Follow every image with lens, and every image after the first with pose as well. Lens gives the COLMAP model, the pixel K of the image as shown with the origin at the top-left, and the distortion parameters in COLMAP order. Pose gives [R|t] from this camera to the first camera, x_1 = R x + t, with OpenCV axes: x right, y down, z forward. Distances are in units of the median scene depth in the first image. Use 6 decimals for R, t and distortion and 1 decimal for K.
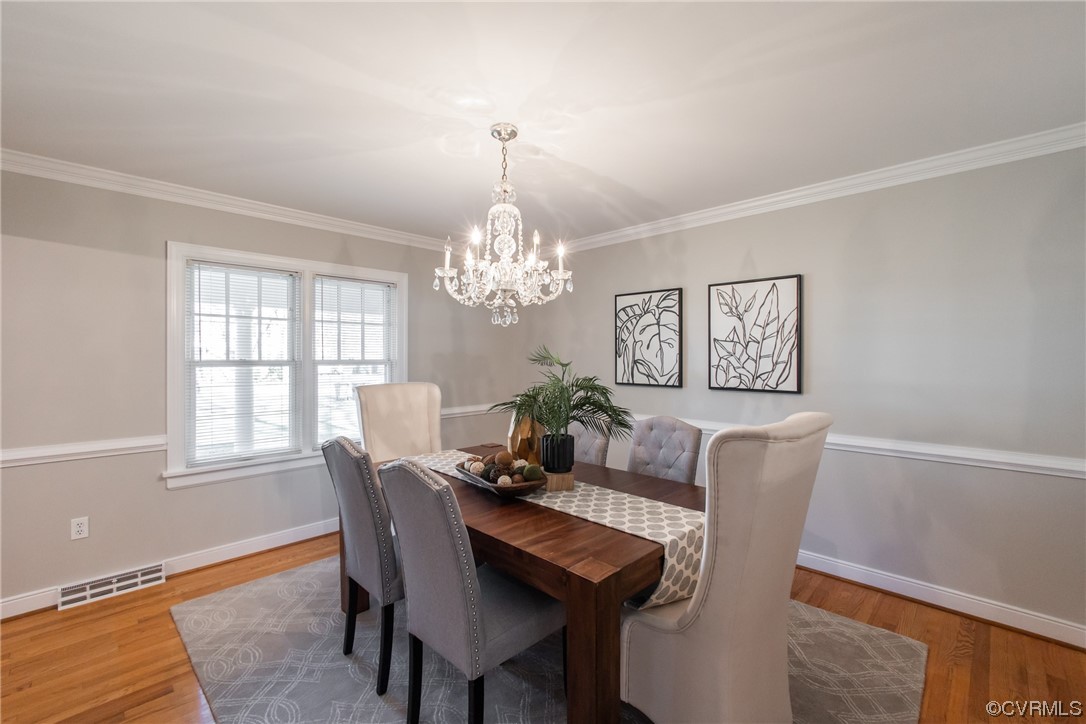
lens RADIAL K [[470.4, 0, 540.5], [0, 470.4, 363.5], [0, 0, 1]] dist [0.000518, -0.000113]
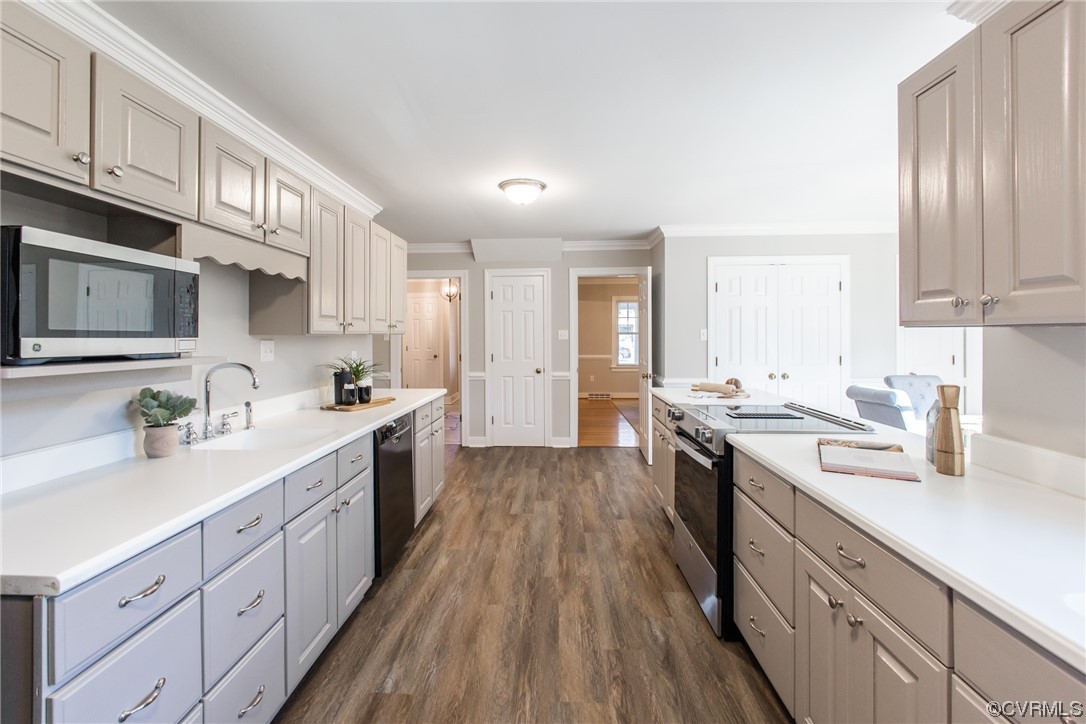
lens RADIAL K [[470.4, 0, 537.1], [0, 470.4, 333.3], [0, 0, 1]] dist [0.000518, -0.000113]
pose [[0.672404, -0.001830, -0.740182, 3.747952], [-0.004908, 0.999964, -0.006931, 0.080128], [0.740168, 0.008293, 0.672371, -4.635075]]
